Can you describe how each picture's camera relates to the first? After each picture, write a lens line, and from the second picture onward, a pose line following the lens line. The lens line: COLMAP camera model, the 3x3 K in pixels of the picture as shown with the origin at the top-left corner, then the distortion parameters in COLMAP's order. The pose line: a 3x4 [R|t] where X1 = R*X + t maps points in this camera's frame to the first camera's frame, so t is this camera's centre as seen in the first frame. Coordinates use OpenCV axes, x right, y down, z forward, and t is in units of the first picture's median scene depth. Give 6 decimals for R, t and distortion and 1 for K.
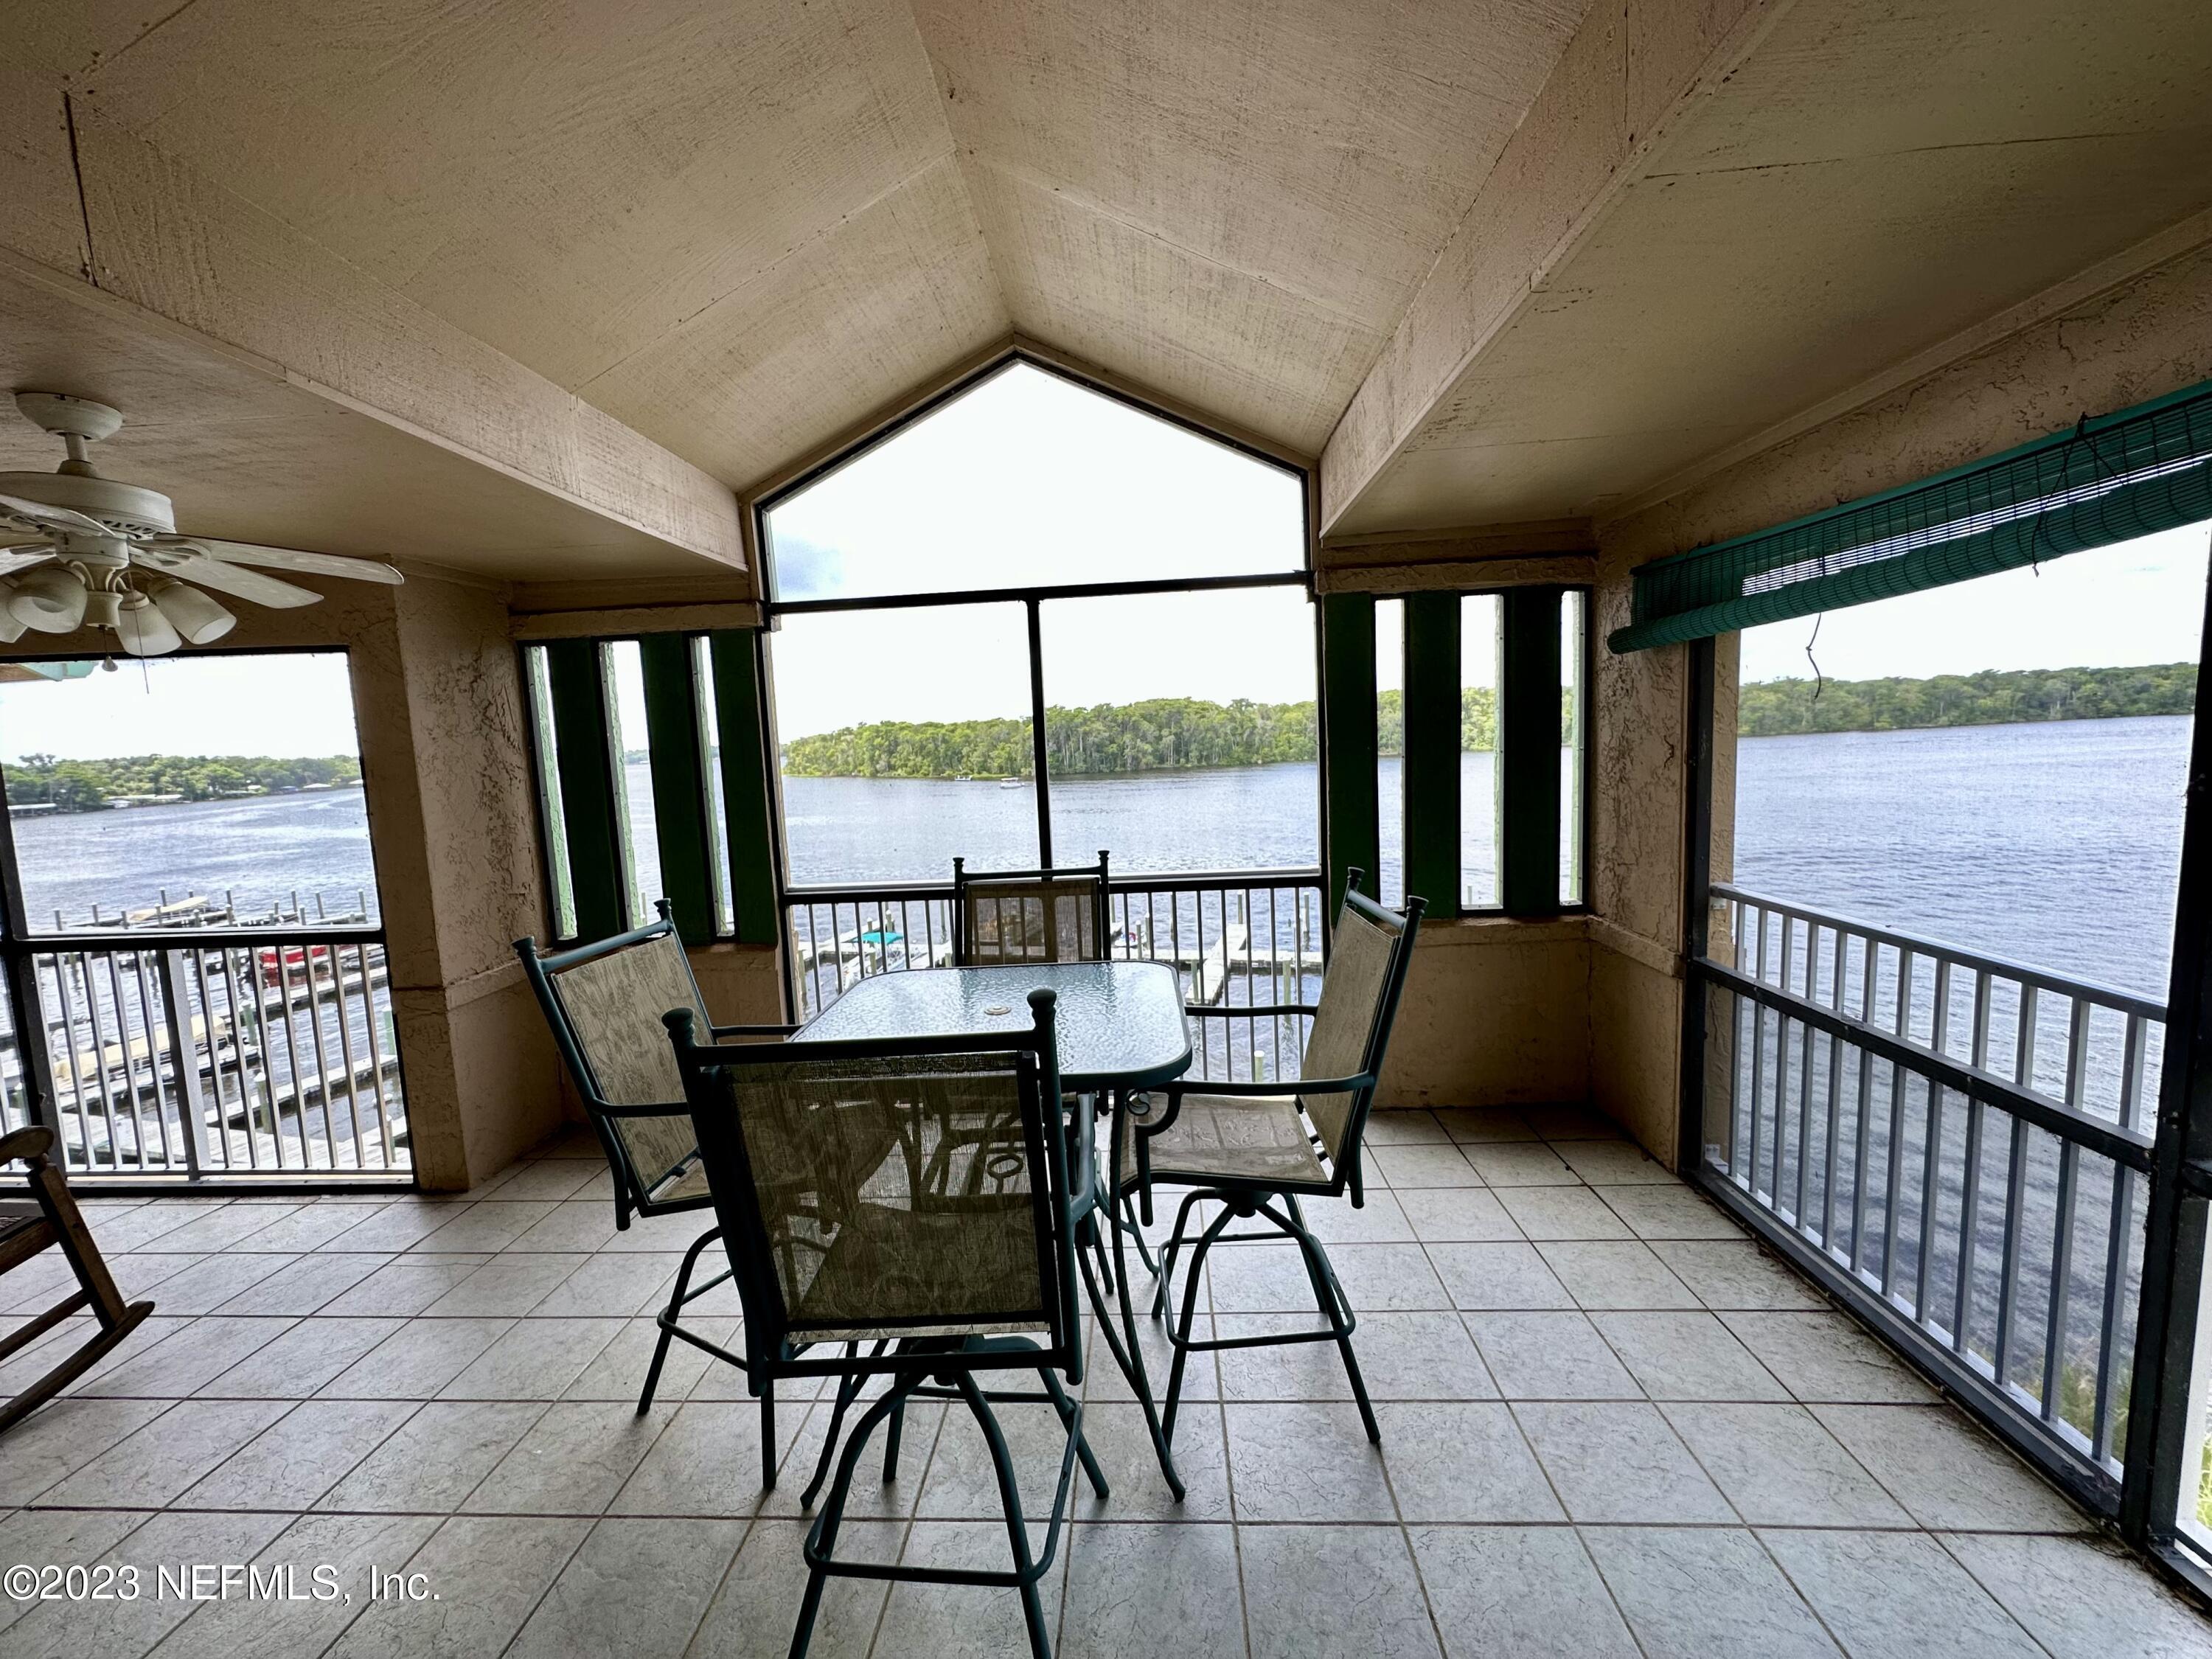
lens RADIAL K [[881.0, 0, 1090.8], [0, 881.0, 831.0], [0, 0, 1]] dist [0.008087, 0.000321]
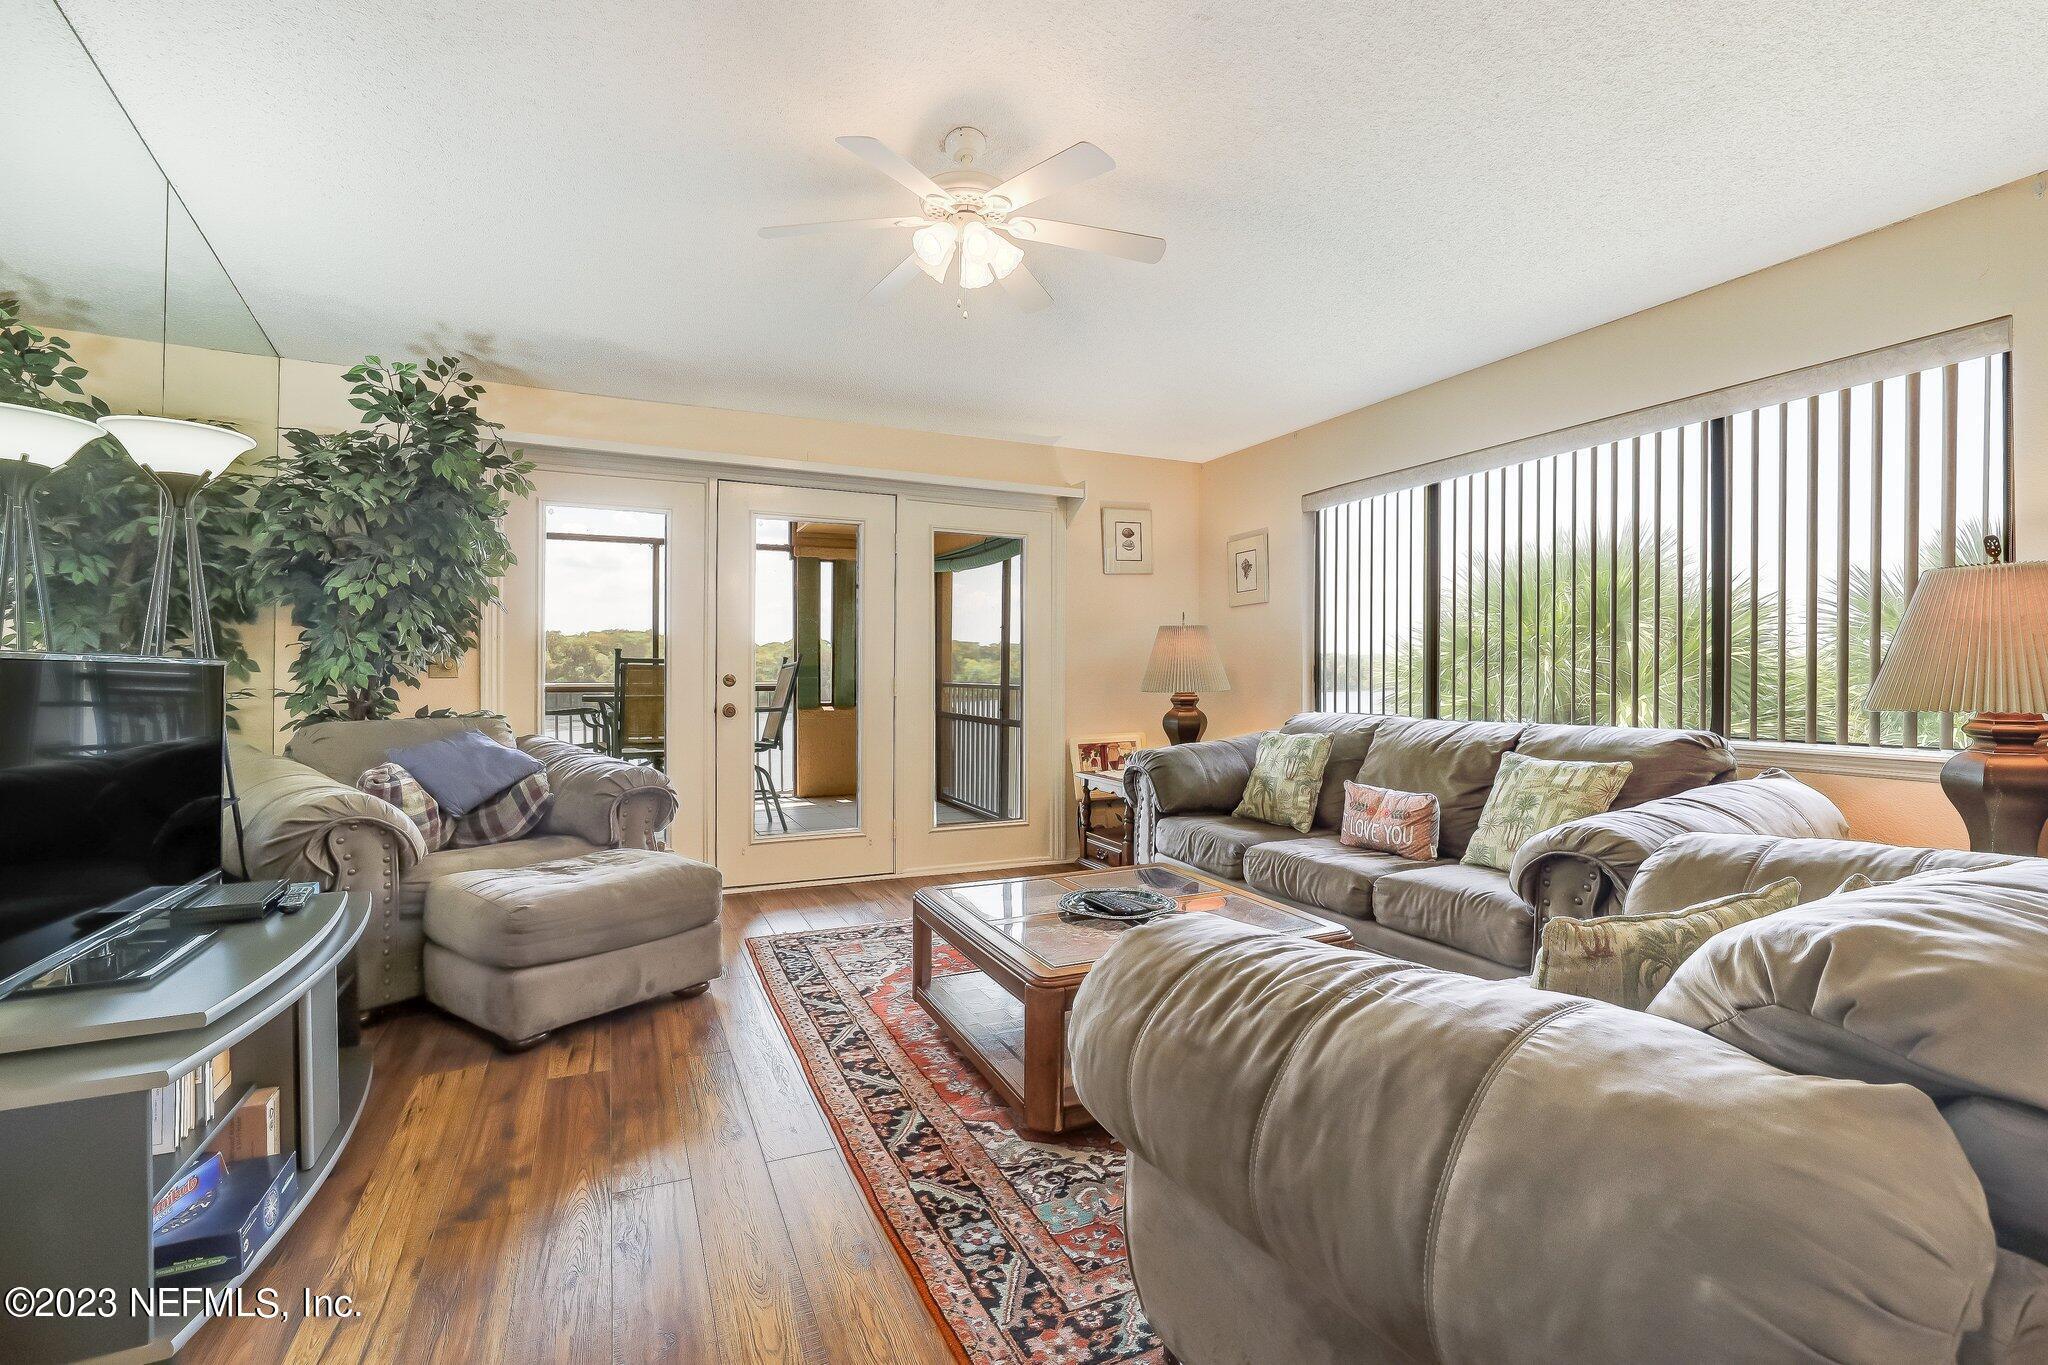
lens RADIAL K [[892.9, 0, 1020.4], [0, 892.9, 679.5], [0, 0, 1]] dist [-0.020313, 0.005437]
pose [[0.872447, 0.040772, 0.487005, -0.320076], [0.011327, 0.994559, -0.103557, 0.277142], [-0.488577, 0.095865, 0.867238, -1.180552]]
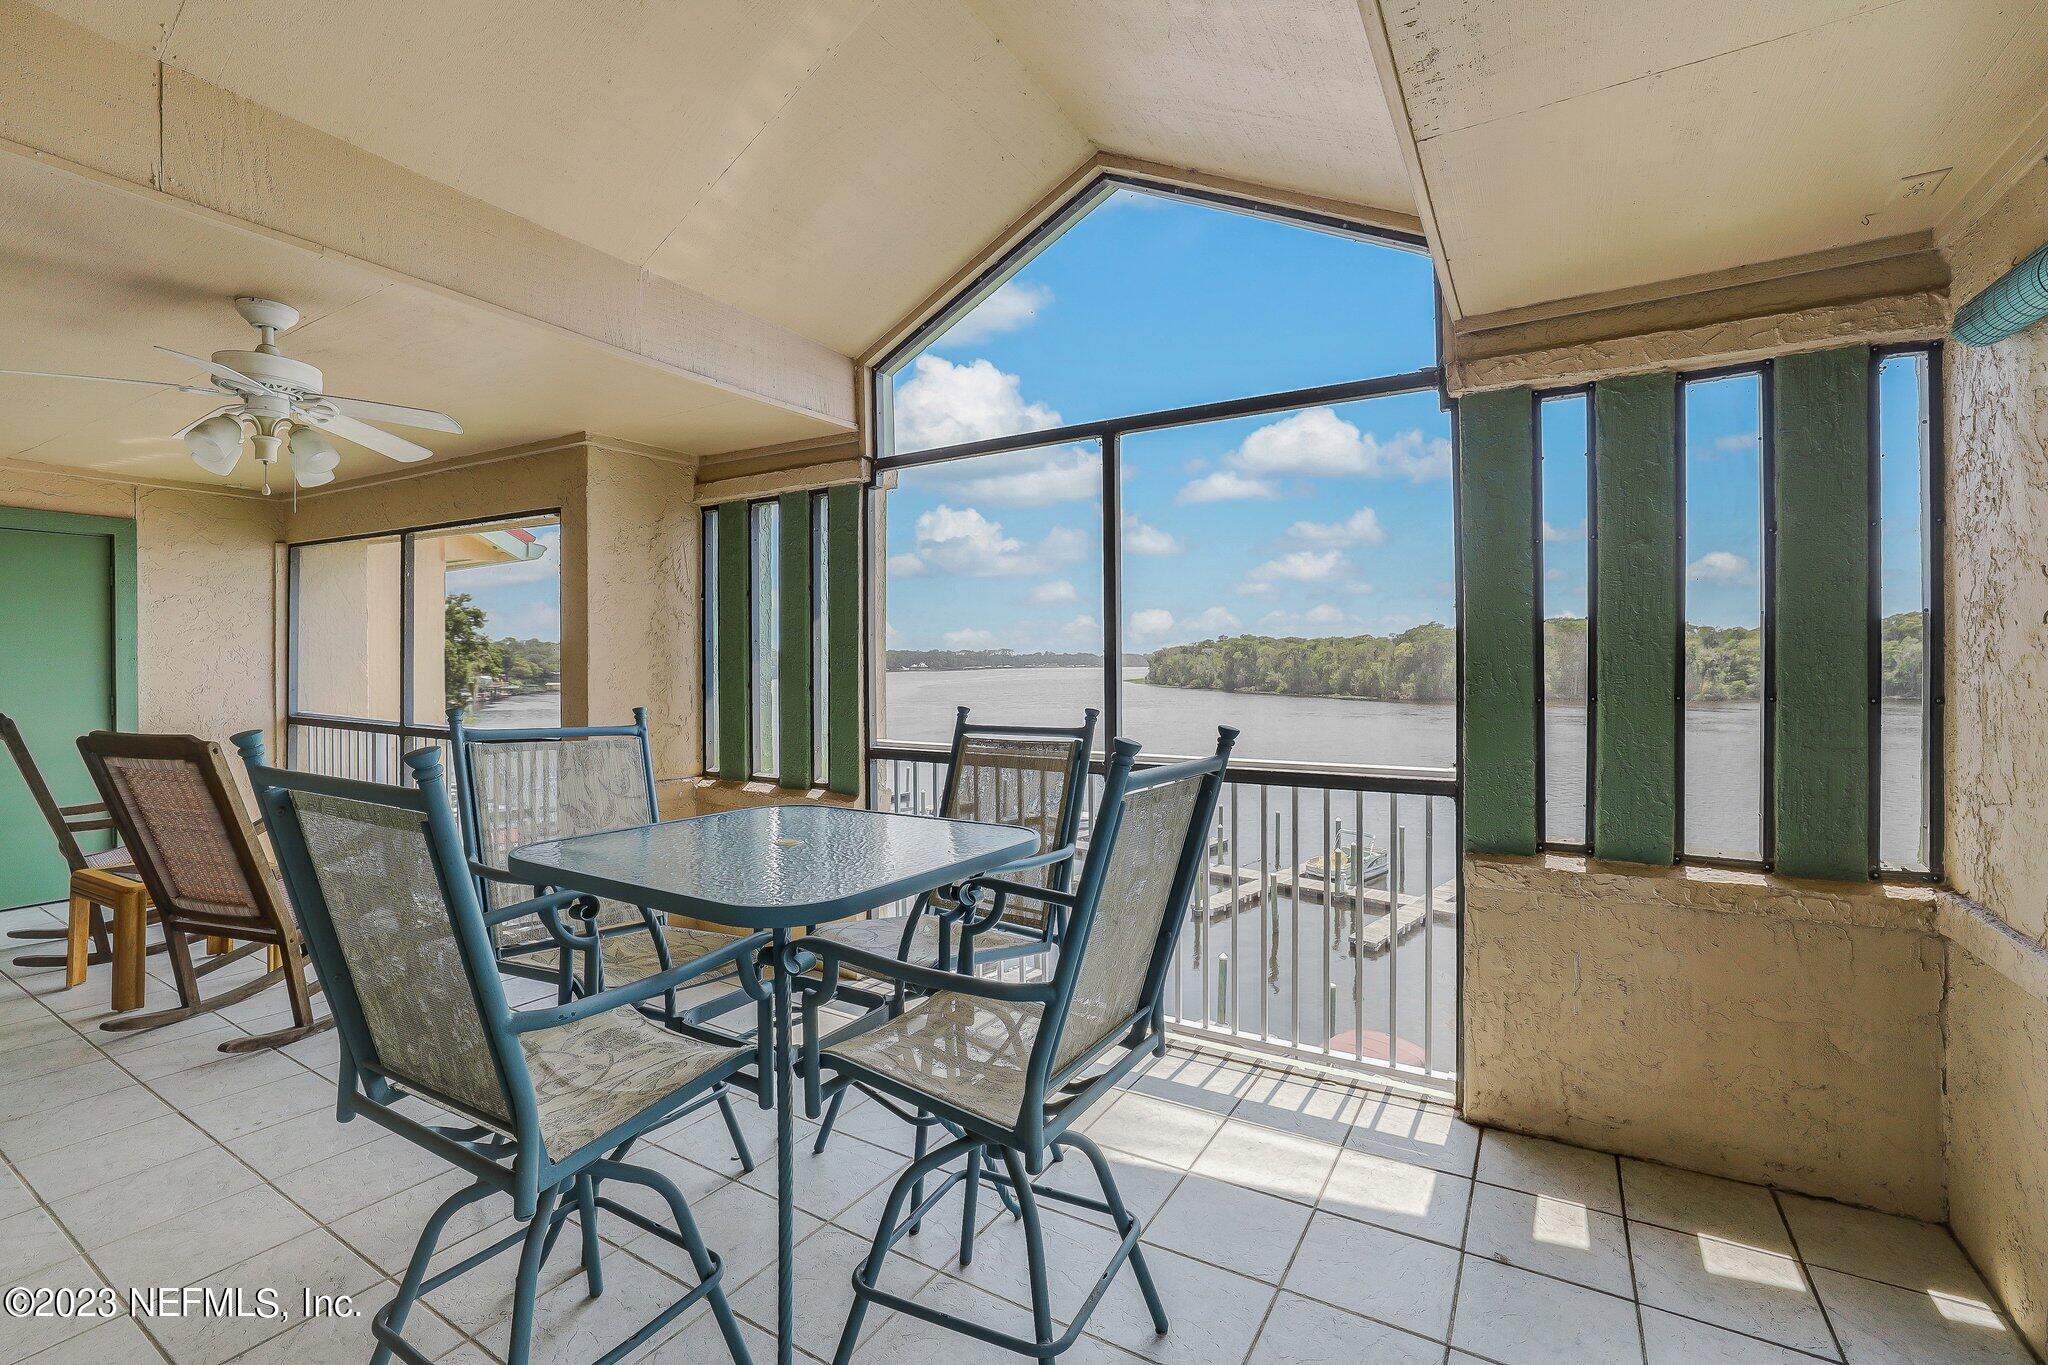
lens RADIAL K [[892.9, 0, 1032.1], [0, 892.9, 657.8], [0, 0, 1]] dist [-0.020313, 0.005437]
pose [[0.886723, 0.038762, -0.460674, 0.292613], [-0.084905, 0.993183, -0.079861, 0.039127], [0.454438, 0.109928, 0.883969, 0.199559]]
